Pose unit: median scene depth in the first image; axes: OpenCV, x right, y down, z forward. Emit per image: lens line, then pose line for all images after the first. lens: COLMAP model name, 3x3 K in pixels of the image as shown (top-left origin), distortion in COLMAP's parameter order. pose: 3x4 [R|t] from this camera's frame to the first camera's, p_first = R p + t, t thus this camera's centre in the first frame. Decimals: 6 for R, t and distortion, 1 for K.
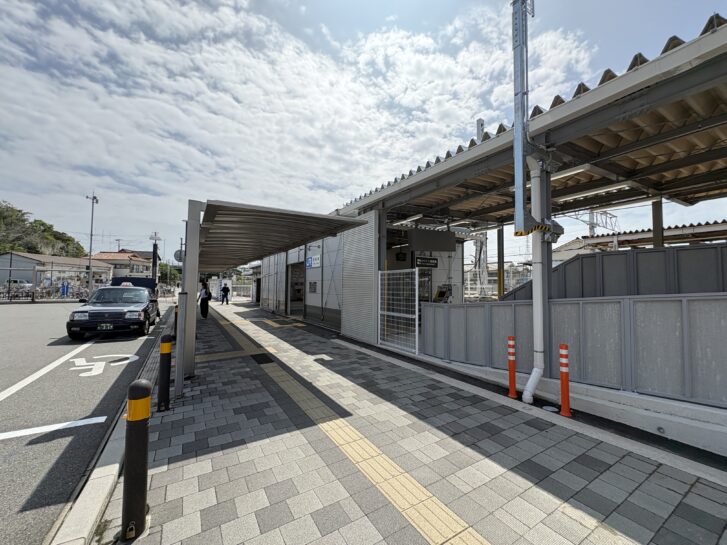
lens RADIAL K [[288.0, 0, 357.2], [0, 288.0, 277.4], [0, 0, 1]] dist [0.003578, 0.000190]
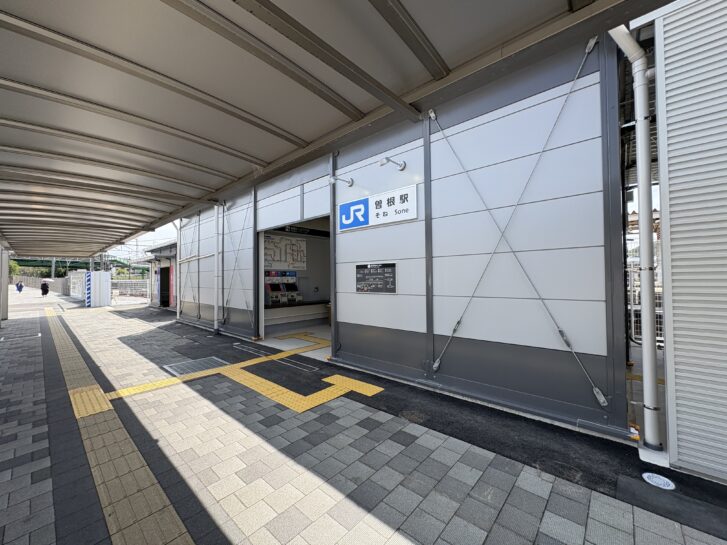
lens RADIAL K [[288.0, 0, 357.2], [0, 288.0, 277.4], [0, 0, 1]] dist [0.003578, 0.000190]
pose [[0.955367, -0.020508, 0.294710, -0.171671], [0.011741, 0.999435, 0.031489, 0.013208], [-0.295189, -0.026623, 0.955068, 0.383332]]
